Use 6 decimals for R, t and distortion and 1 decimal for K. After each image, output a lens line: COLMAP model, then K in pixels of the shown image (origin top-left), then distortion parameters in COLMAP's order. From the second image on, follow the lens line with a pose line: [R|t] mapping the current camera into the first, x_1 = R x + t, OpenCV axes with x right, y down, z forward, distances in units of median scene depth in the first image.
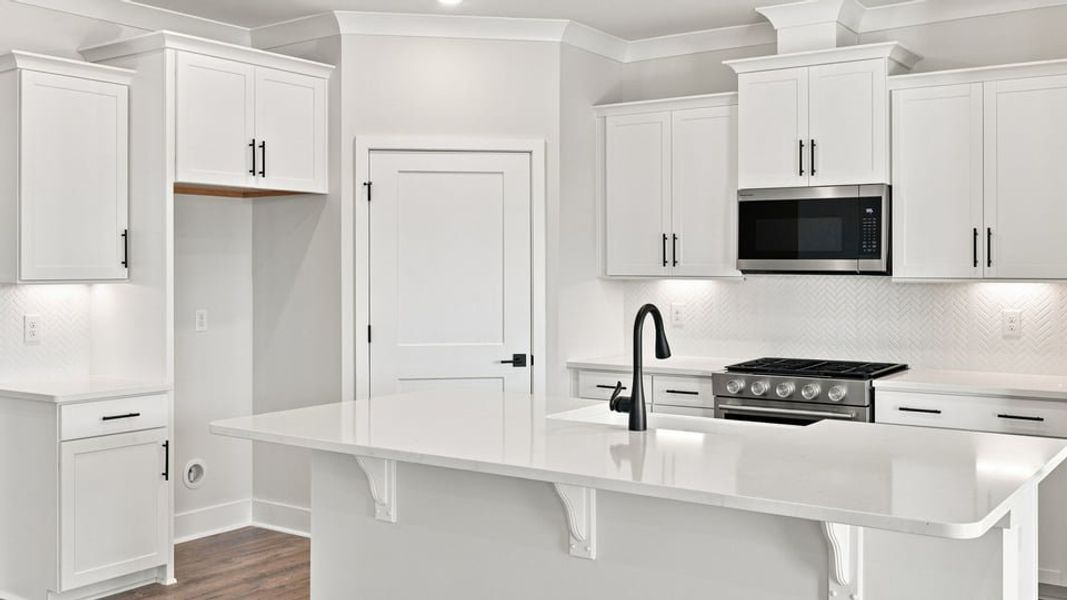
lens RADIAL K [[1070.5, 0, 527.2], [0, 1070.5, 297.0], [0, 0, 1]] dist [-0.053970, 0.000000]
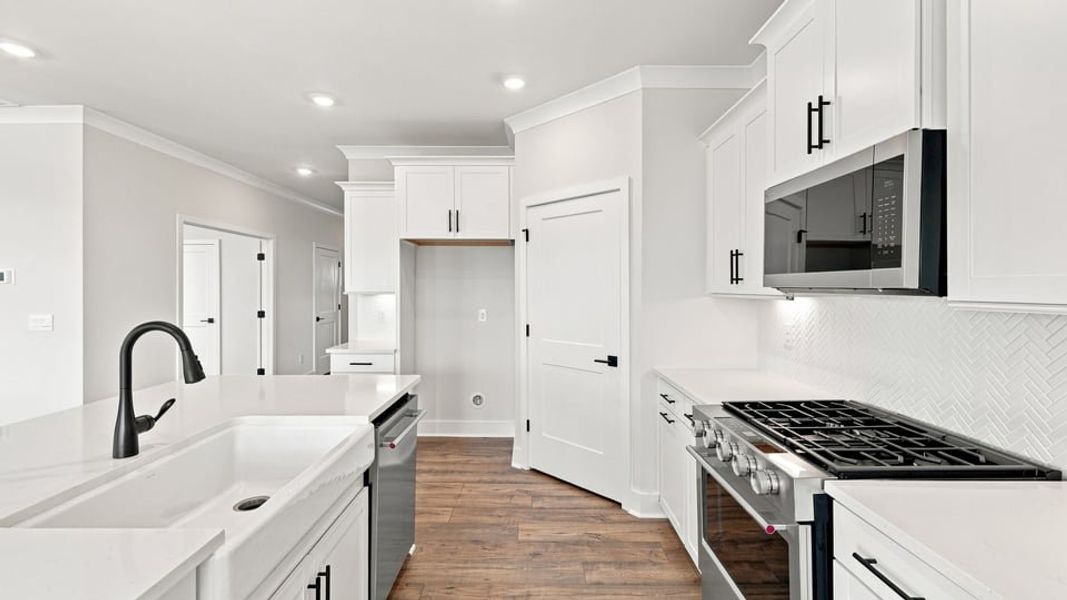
lens RADIAL K [[461.2, 0, 515.4], [0, 461.2, 293.5], [0, 0, 1]] dist [-0.002669, -0.000783]
pose [[0.540595, 0.009761, -0.841227, 0.401366], [-0.021114, 0.999775, -0.001968, -0.016156], [0.841018, 0.018826, 0.540679, 0.664997]]
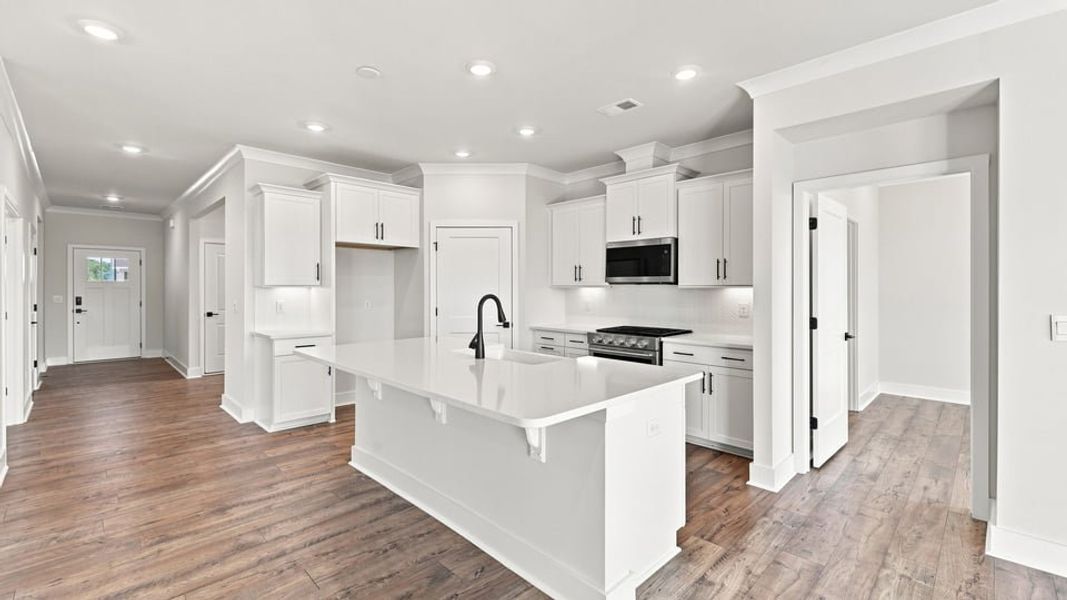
lens RADIAL K [[461.2, 0, 526.4], [0, 461.2, 304.1], [0, 0, 1]] dist [-0.002669, -0.000783]
pose [[0.982479, 0.008754, -0.186169, 0.217738], [-0.007370, 0.999940, 0.008124, 0.010533], [0.186229, -0.006609, 0.982484, 0.111631]]
